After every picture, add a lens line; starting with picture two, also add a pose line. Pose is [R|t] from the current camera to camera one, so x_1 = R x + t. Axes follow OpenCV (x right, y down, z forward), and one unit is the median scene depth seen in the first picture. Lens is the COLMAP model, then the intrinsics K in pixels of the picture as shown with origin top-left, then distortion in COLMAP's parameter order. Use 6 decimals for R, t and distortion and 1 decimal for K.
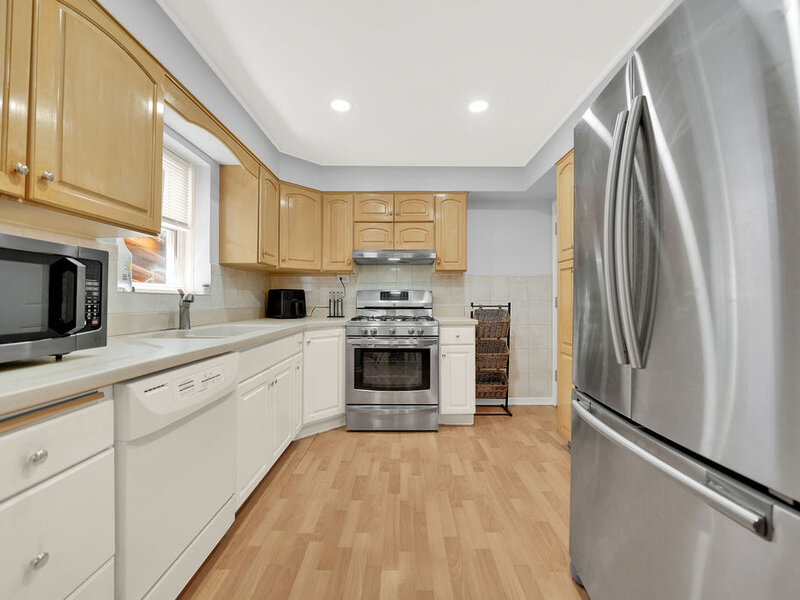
lens RADIAL K [[320.4, 0, 399.0], [0, 320.4, 297.1], [0, 0, 1]] dist [-0.020952, 0.000133]
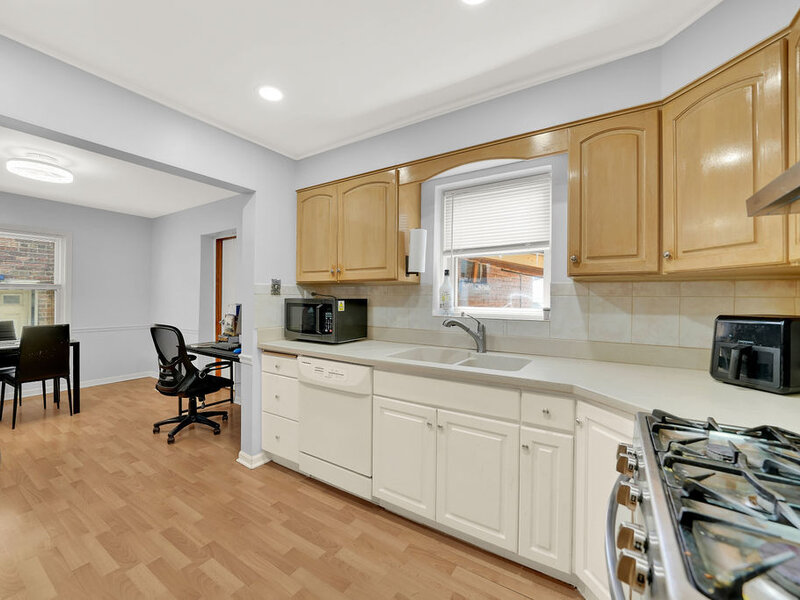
lens RADIAL K [[320.4, 0, 394.6], [0, 320.4, 301.3], [0, 0, 1]] dist [-0.020952, 0.000133]
pose [[-0.518786, -0.002200, -0.854901, 0.274951], [-0.003708, 0.999993, -0.000323, -0.048009], [0.854896, 0.003003, -0.518791, 0.913720]]
